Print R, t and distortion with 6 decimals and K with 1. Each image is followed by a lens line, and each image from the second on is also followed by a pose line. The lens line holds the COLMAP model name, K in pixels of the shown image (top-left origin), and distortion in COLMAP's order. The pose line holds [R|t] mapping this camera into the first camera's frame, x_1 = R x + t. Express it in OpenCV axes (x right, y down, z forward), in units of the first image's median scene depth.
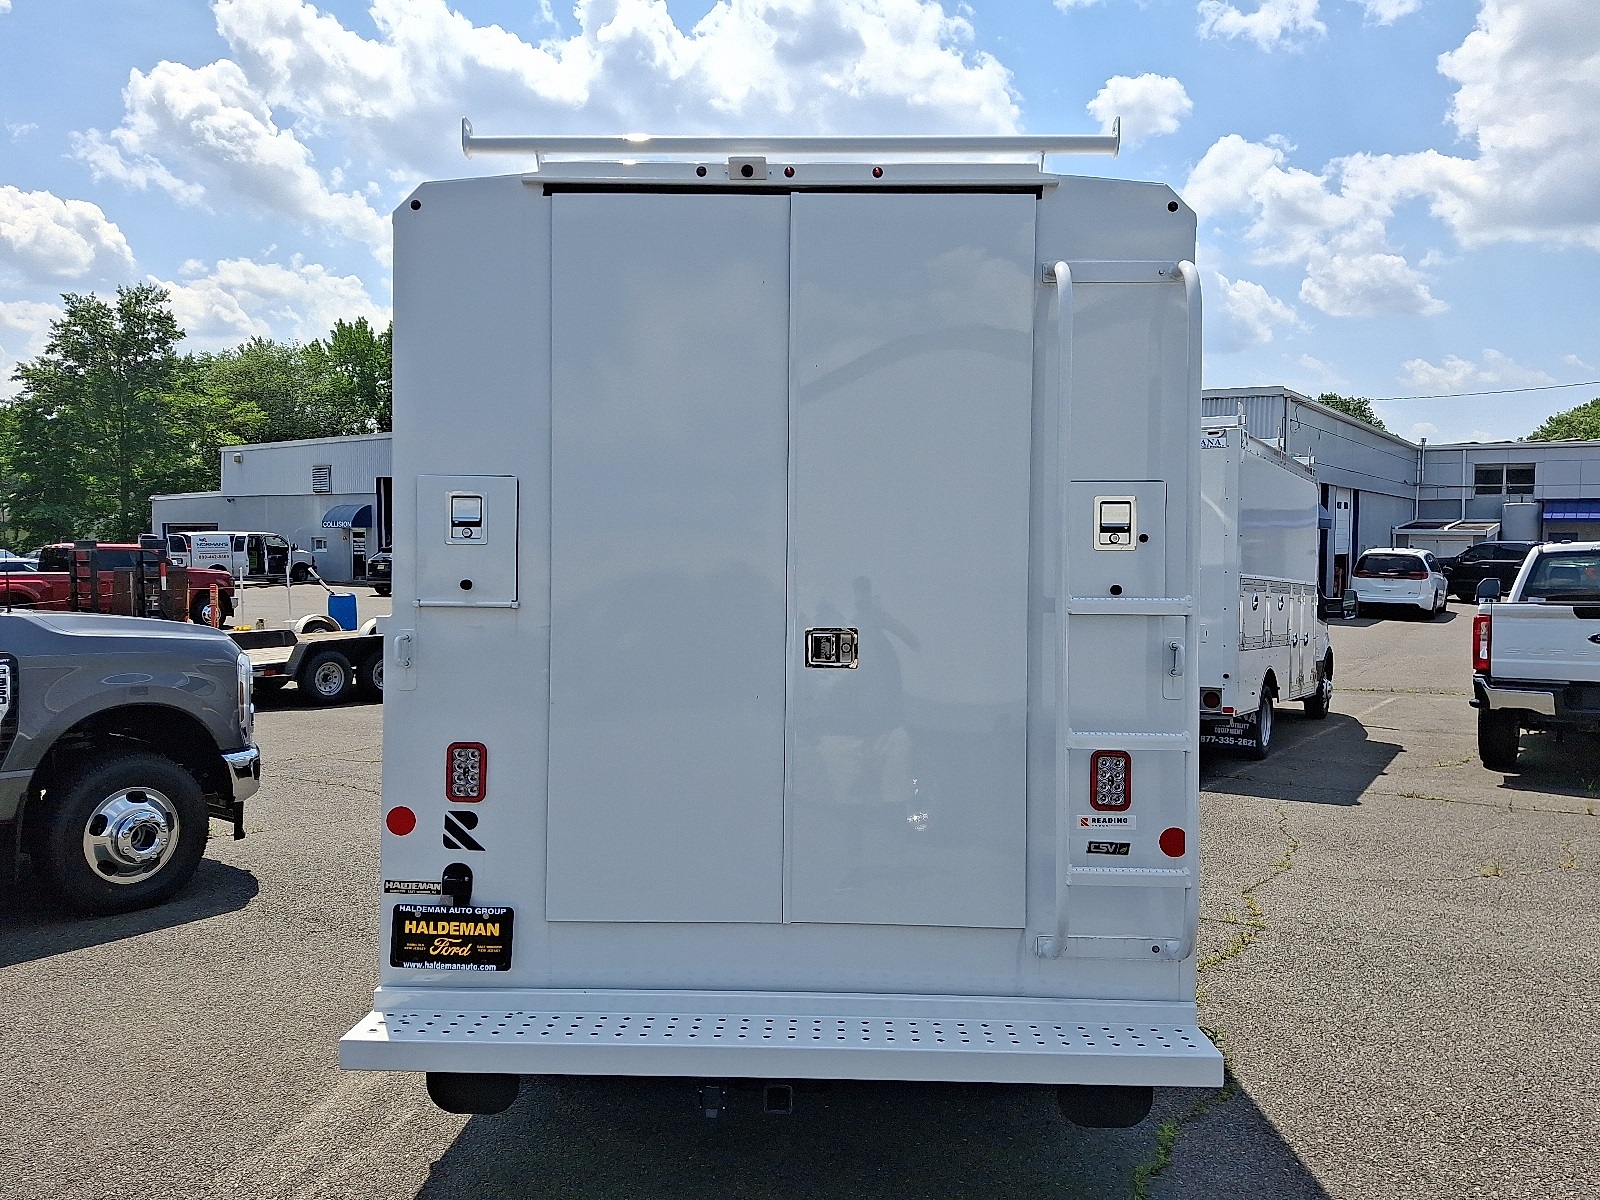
lens RADIAL K [[1446.3, 0, 792.9], [0, 1446.3, 600.8], [0, 0, 1]] dist [-0.008449, -0.011078]
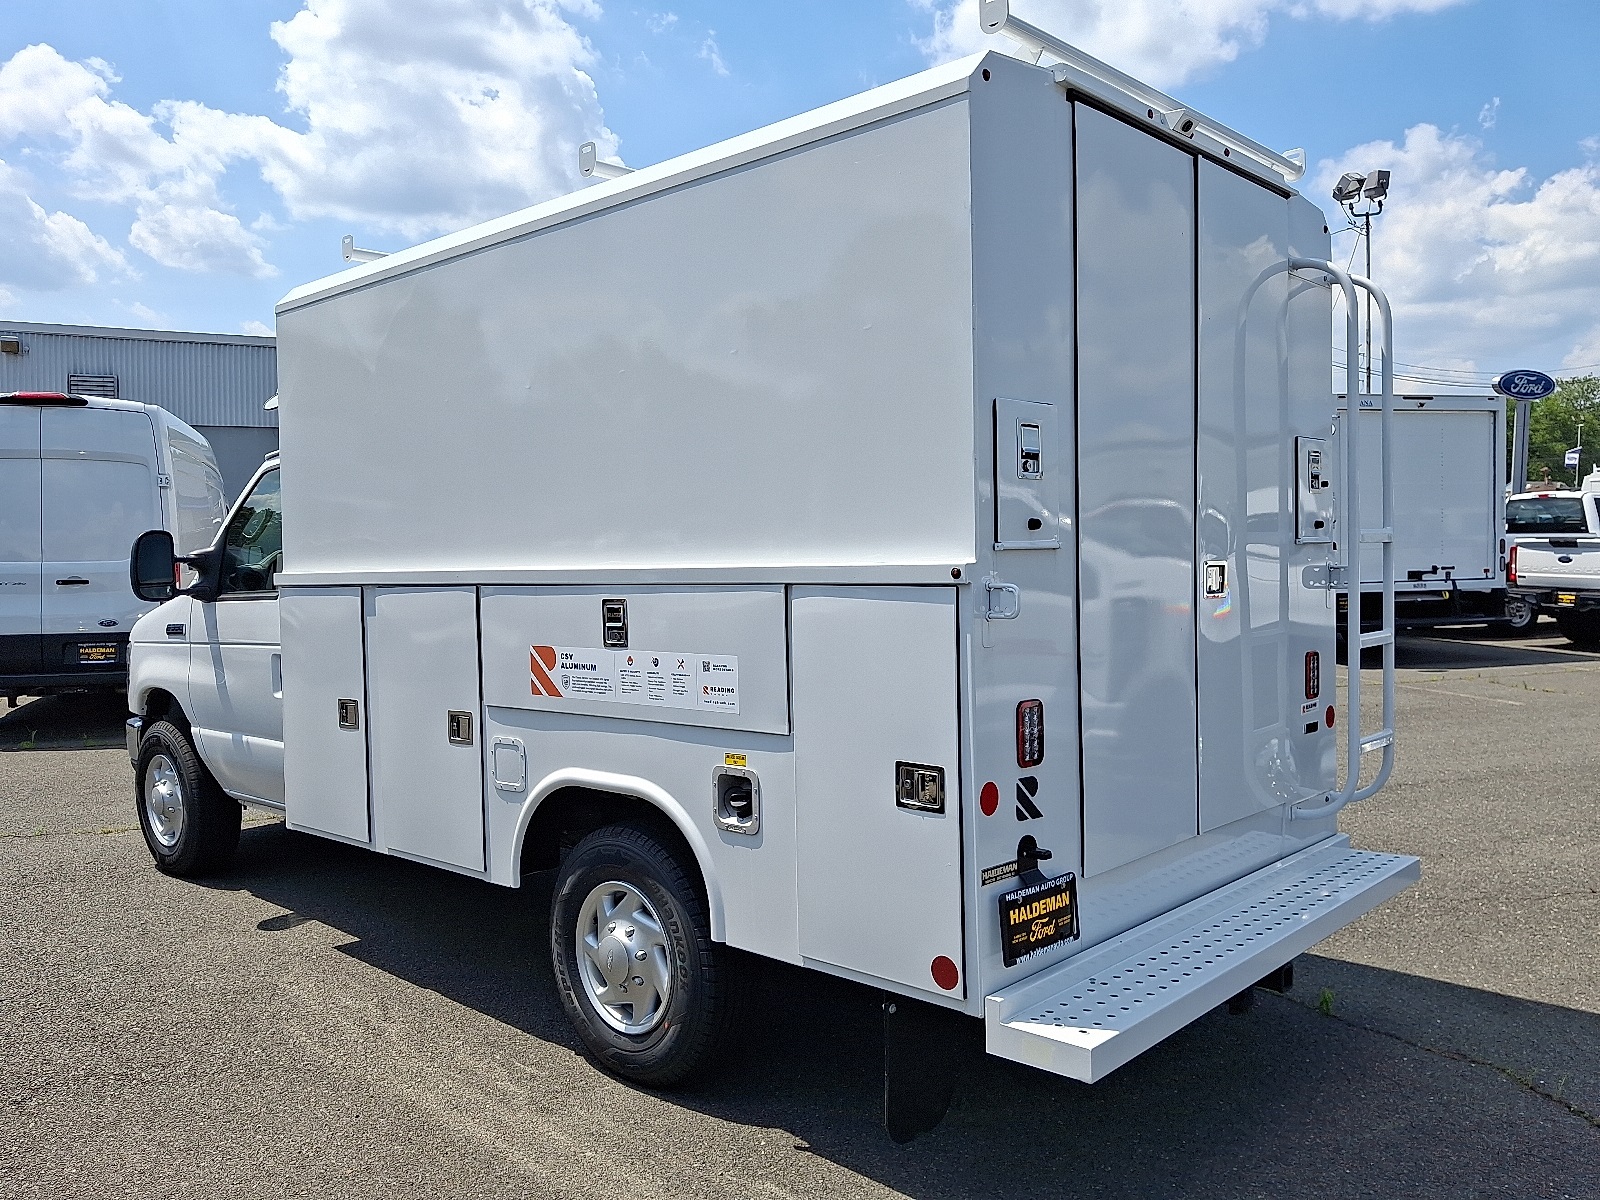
lens RADIAL K [[1446.3, 0, 792.9], [0, 1446.3, 600.8], [0, 0, 1]] dist [-0.008449, -0.011078]
pose [[0.609632, -0.042140, 0.791563, -0.146721], [0.021752, 0.999099, 0.036436, 0.000217], [-0.792386, -0.004995, 0.610000, 0.082460]]
